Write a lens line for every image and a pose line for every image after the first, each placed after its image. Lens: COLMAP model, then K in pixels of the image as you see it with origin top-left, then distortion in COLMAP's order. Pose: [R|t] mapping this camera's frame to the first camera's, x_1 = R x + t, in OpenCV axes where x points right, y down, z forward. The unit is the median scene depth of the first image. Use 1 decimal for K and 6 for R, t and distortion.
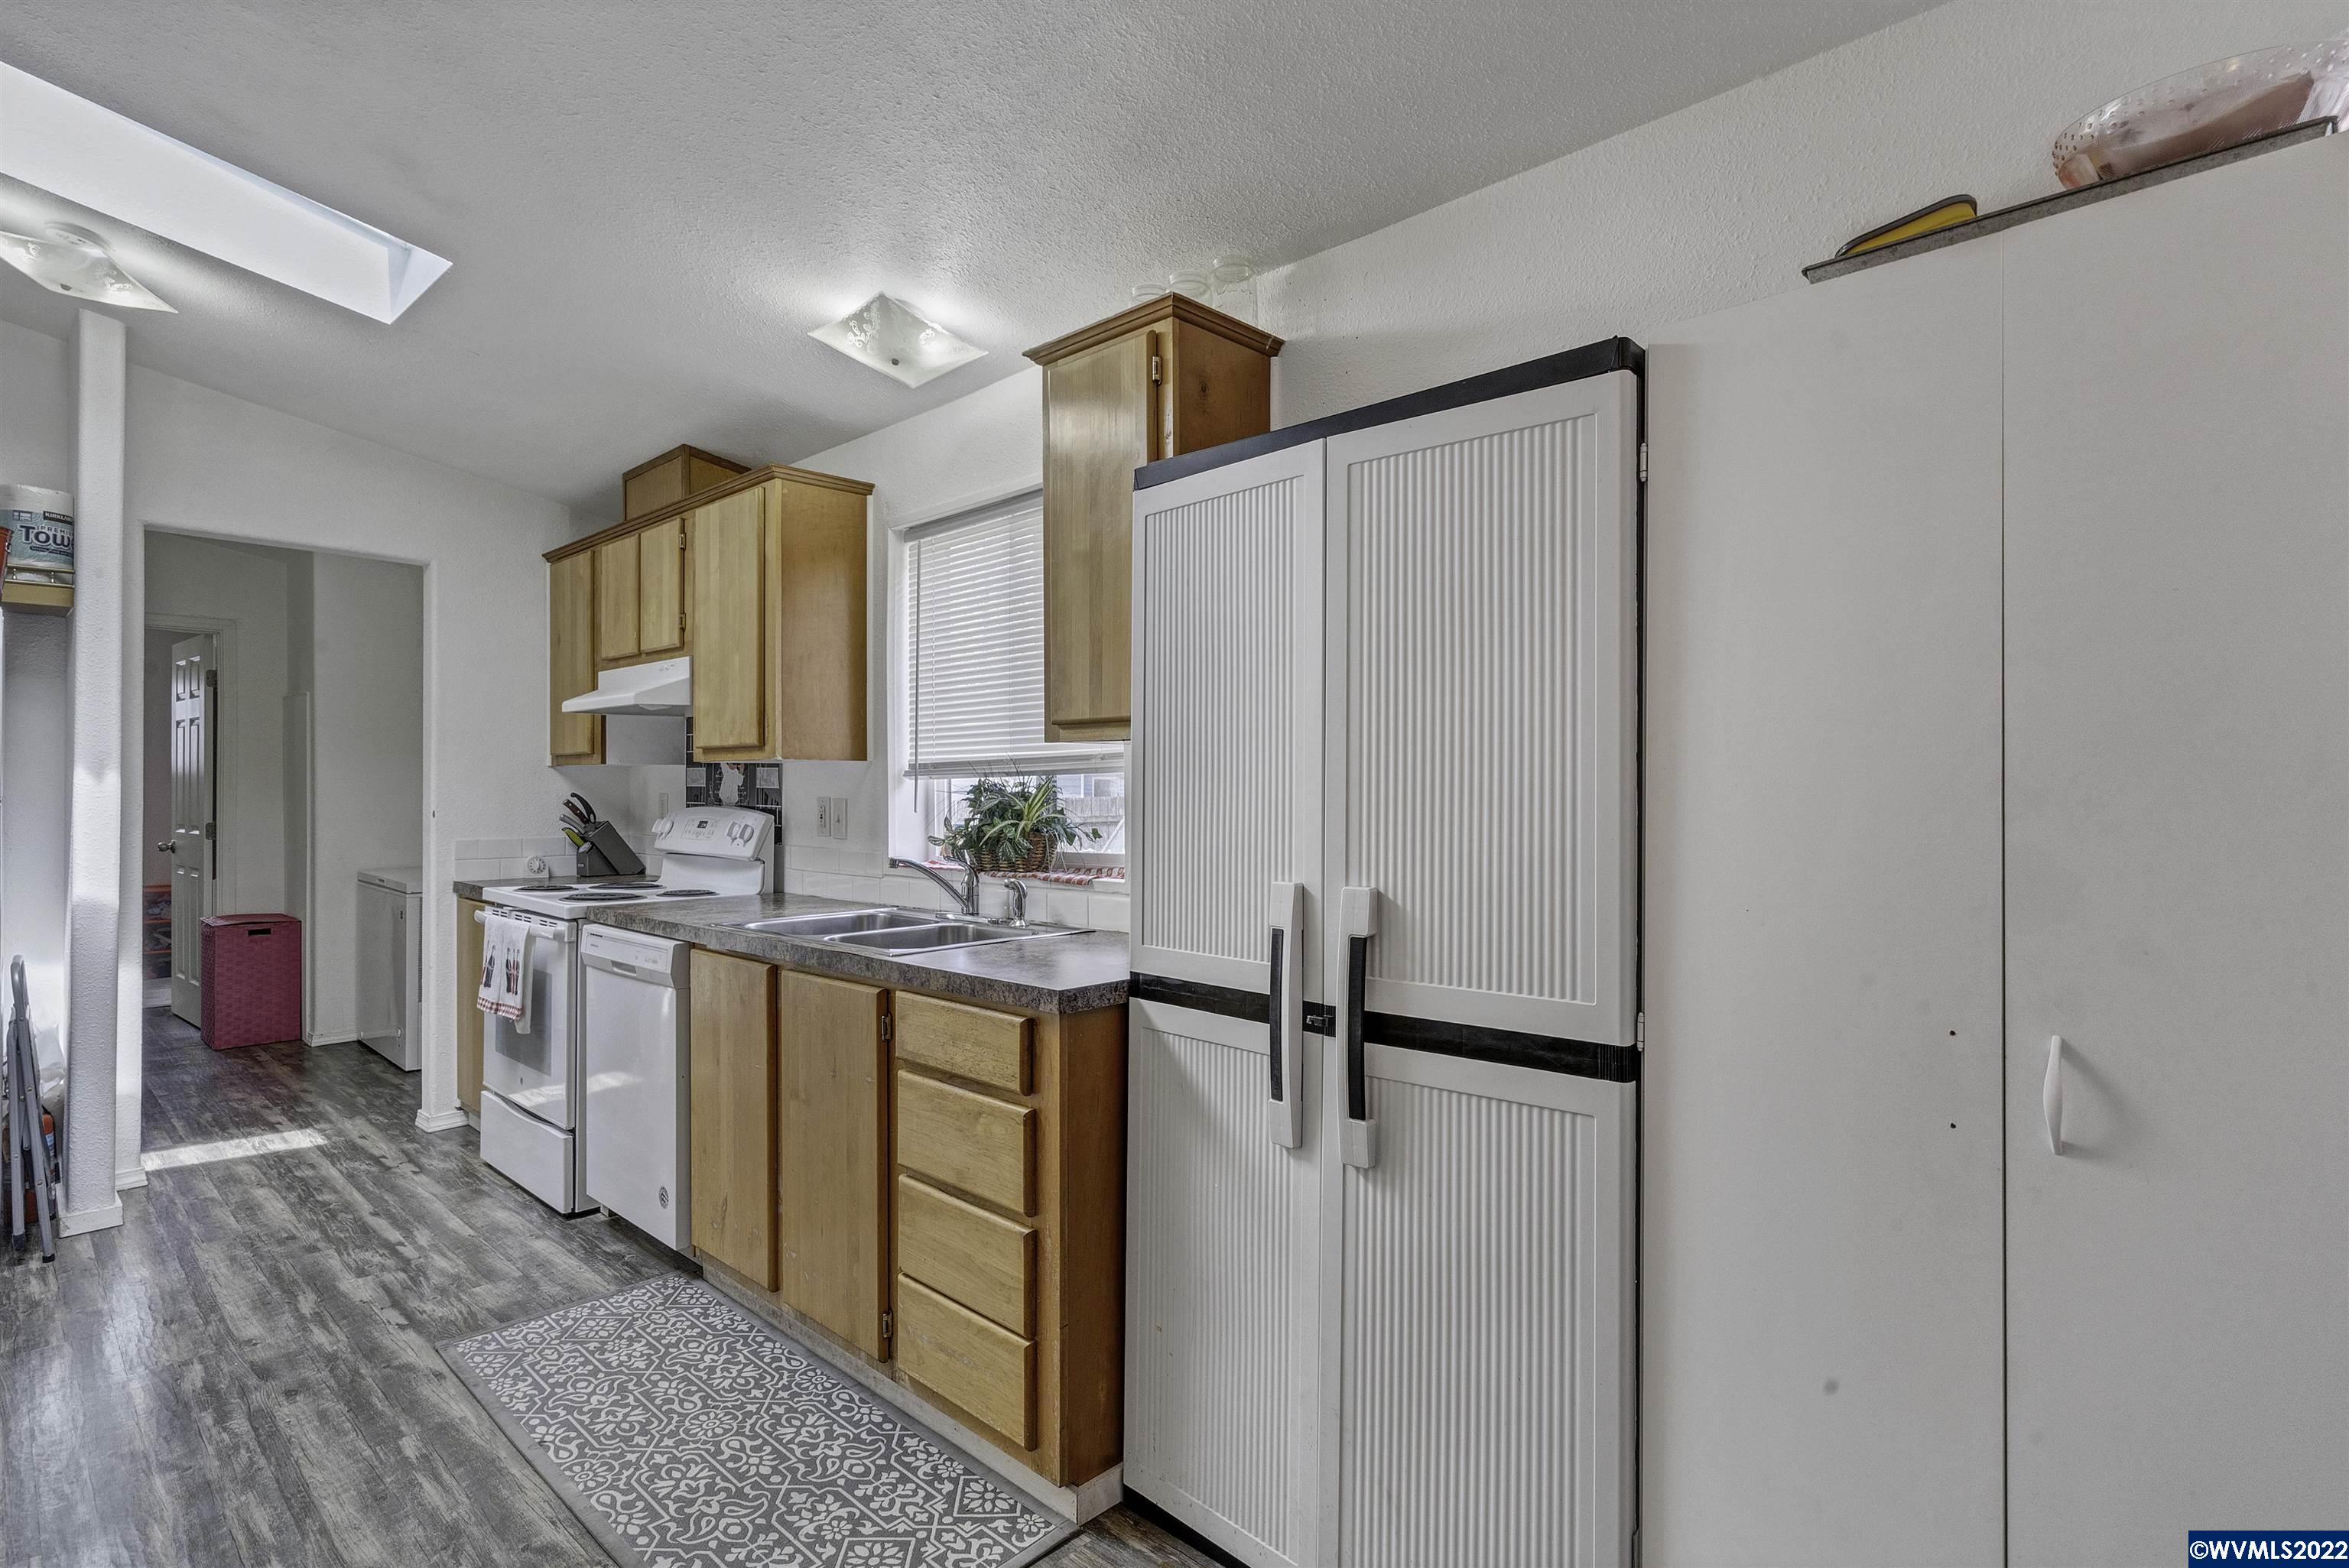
lens RADIAL K [[1151.8, 0, 1181.5], [0, 1151.8, 787.1], [0, 0, 1]] dist [0.004378, -0.001546]
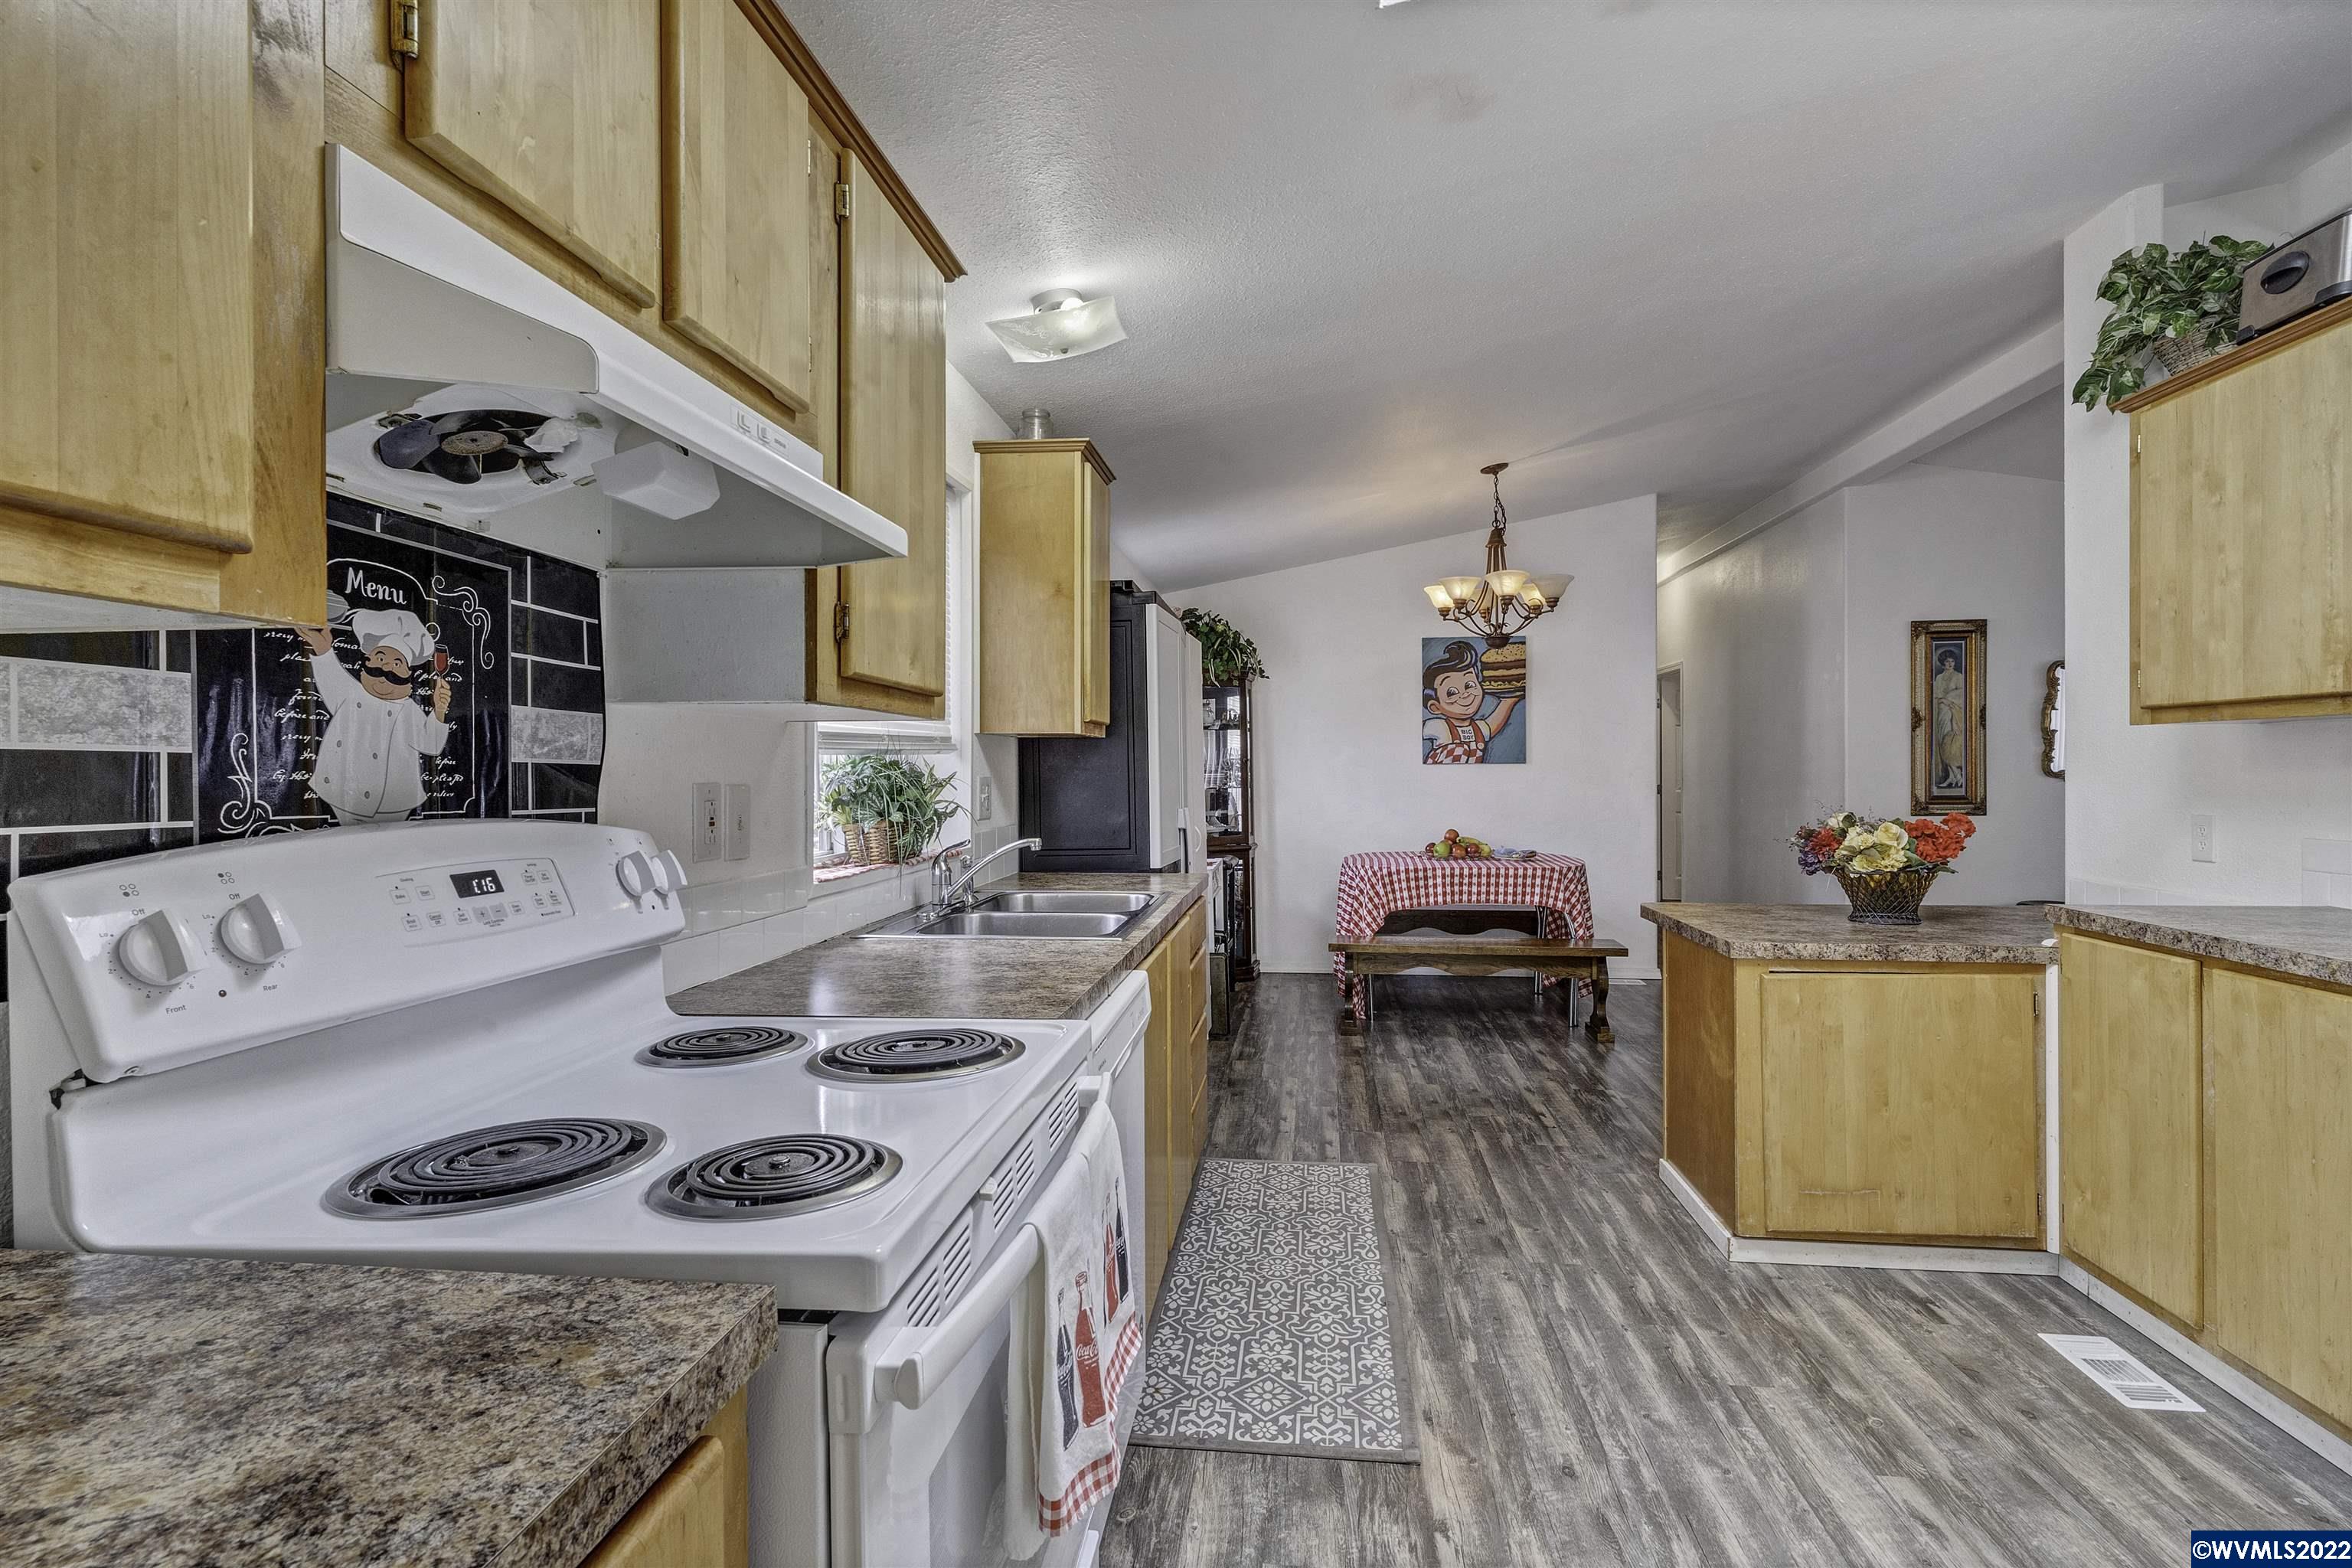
lens RADIAL K [[1153.4, 0, 1180.9], [0, 1153.4, 777.8], [0, 0, 1]] dist [0.004378, -0.001546]
pose [[-0.597050, -0.000599, 0.802204, -0.986745], [0.004042, 0.999985, 0.003755, 0.007355], [-0.802194, 0.005485, -0.597038, 1.334090]]
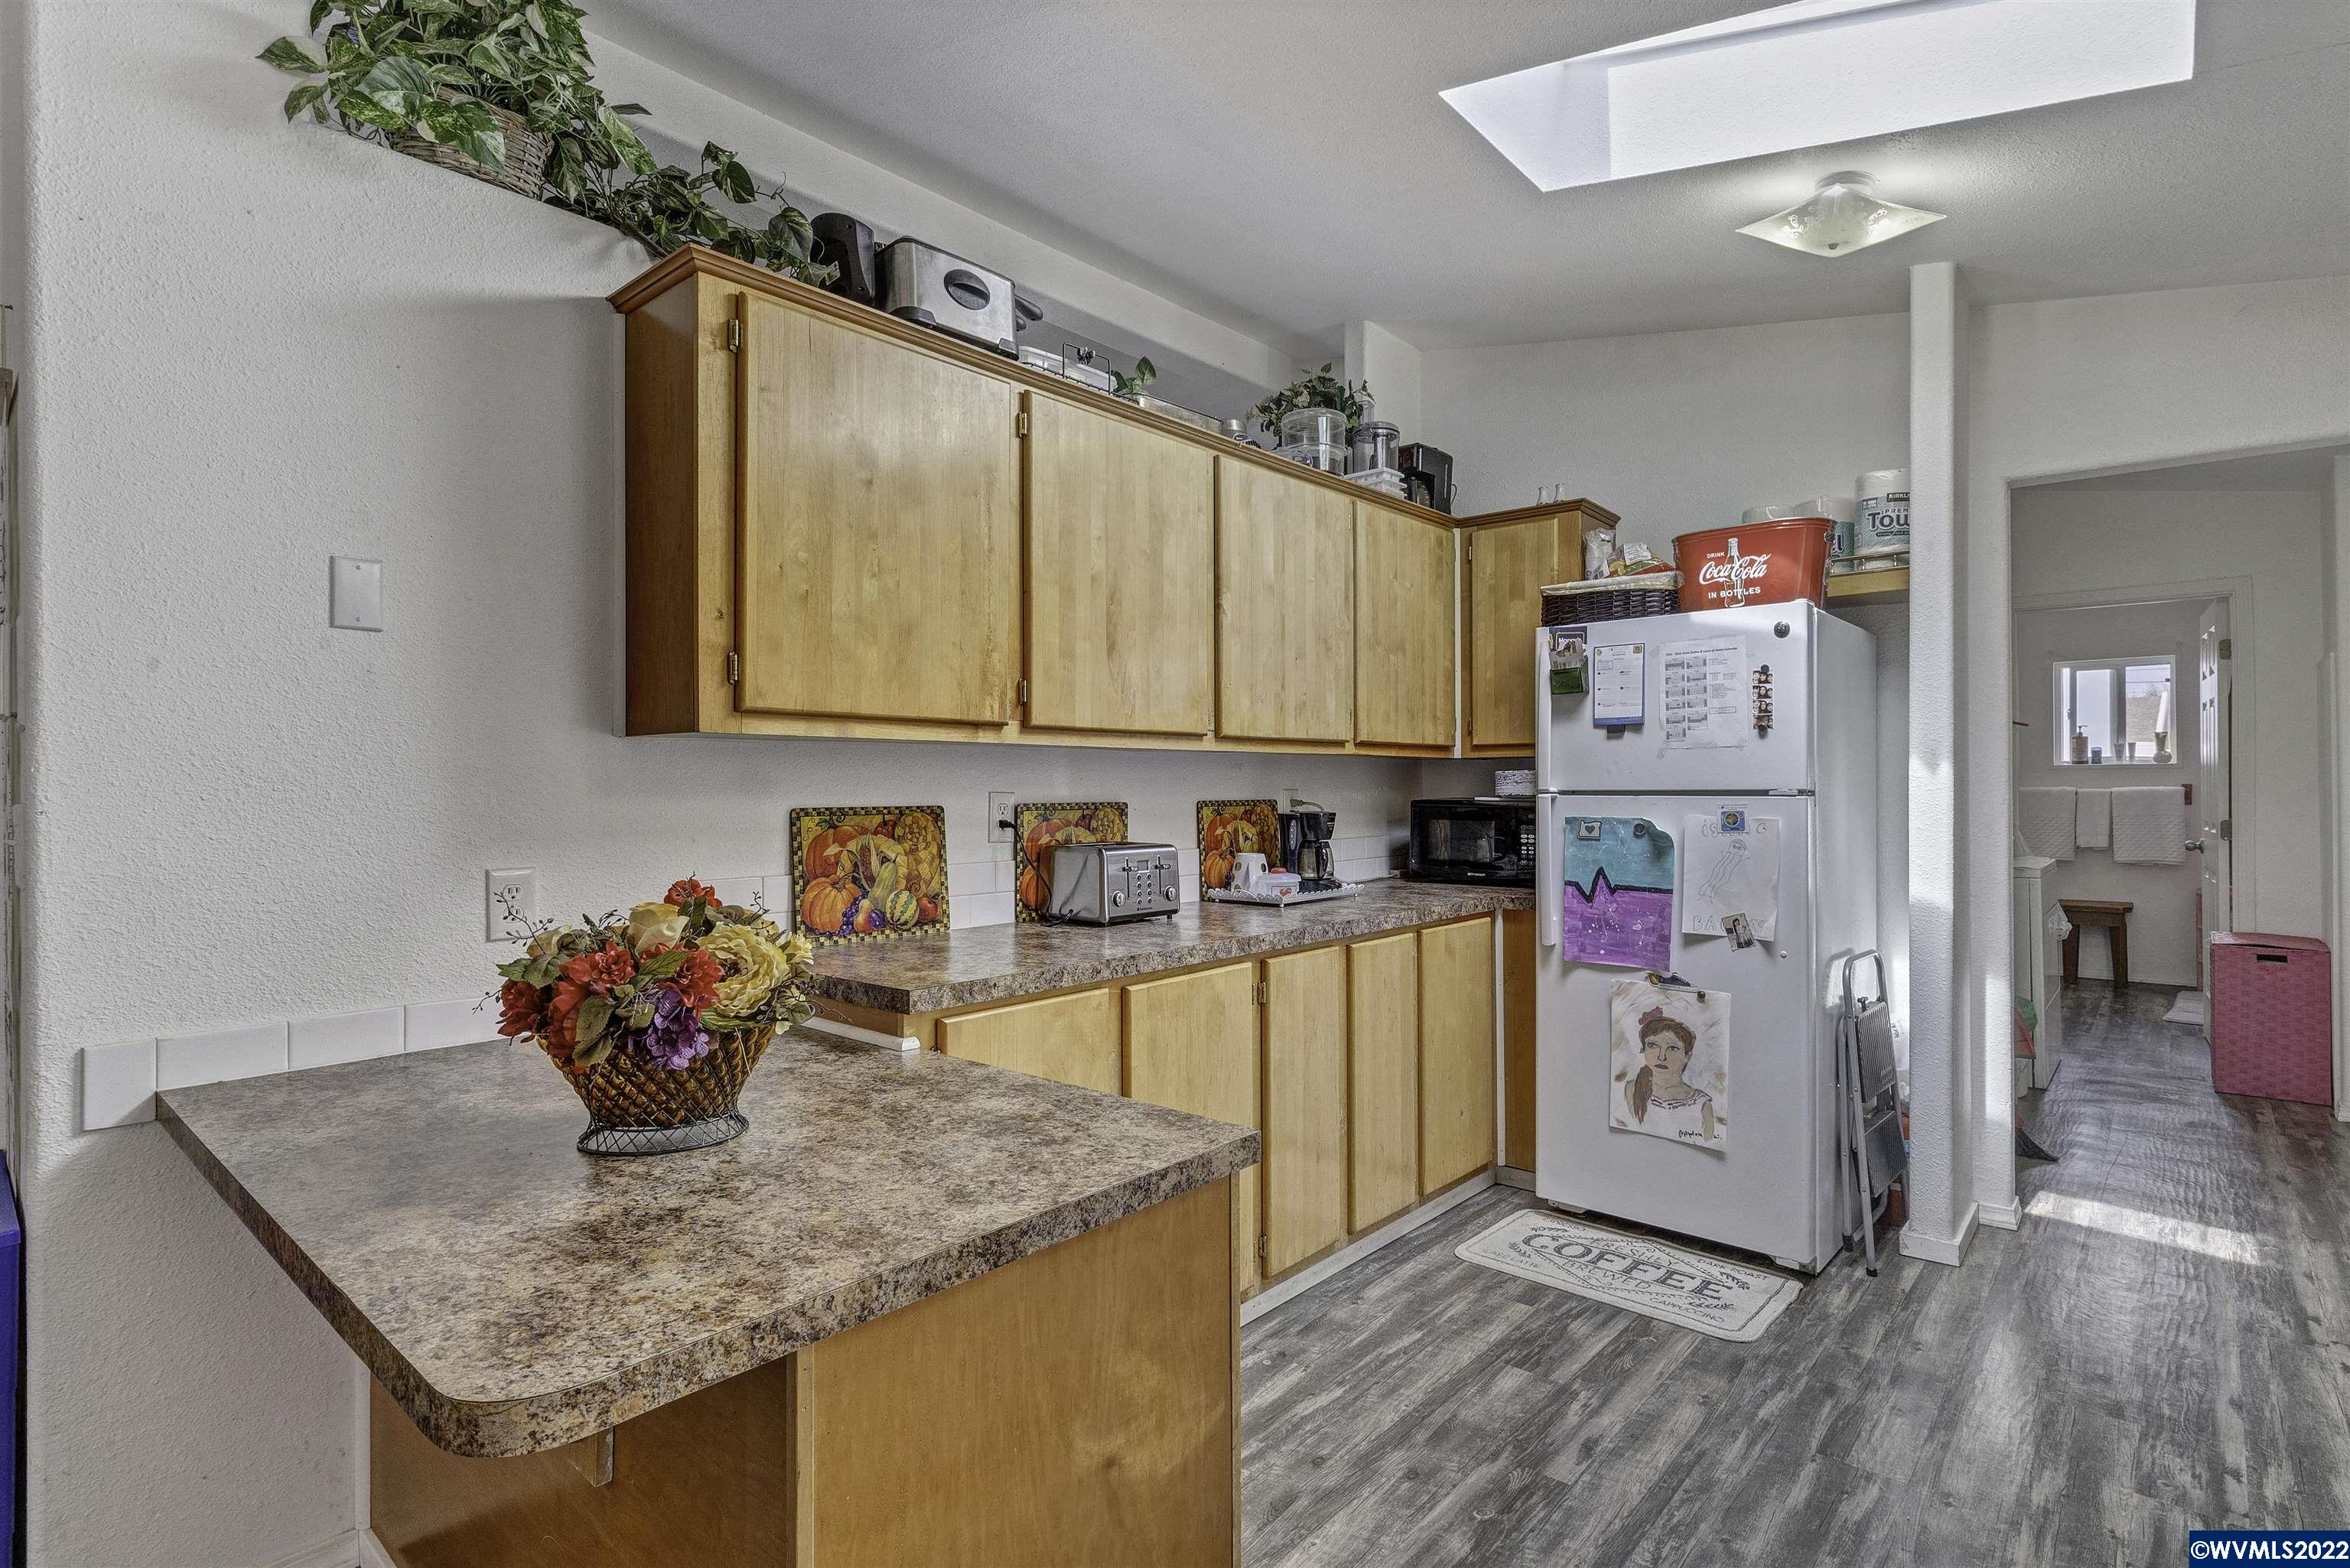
lens RADIAL K [[1152.4, 0, 1190.9], [0, 1152.4, 783.2], [0, 0, 1]] dist [0.004378, -0.001546]
pose [[0.040123, -0.001808, -0.999193, -0.046223], [0.005064, 0.999986, -0.001606, 0.001975], [0.999182, -0.004995, 0.040132, 0.393175]]
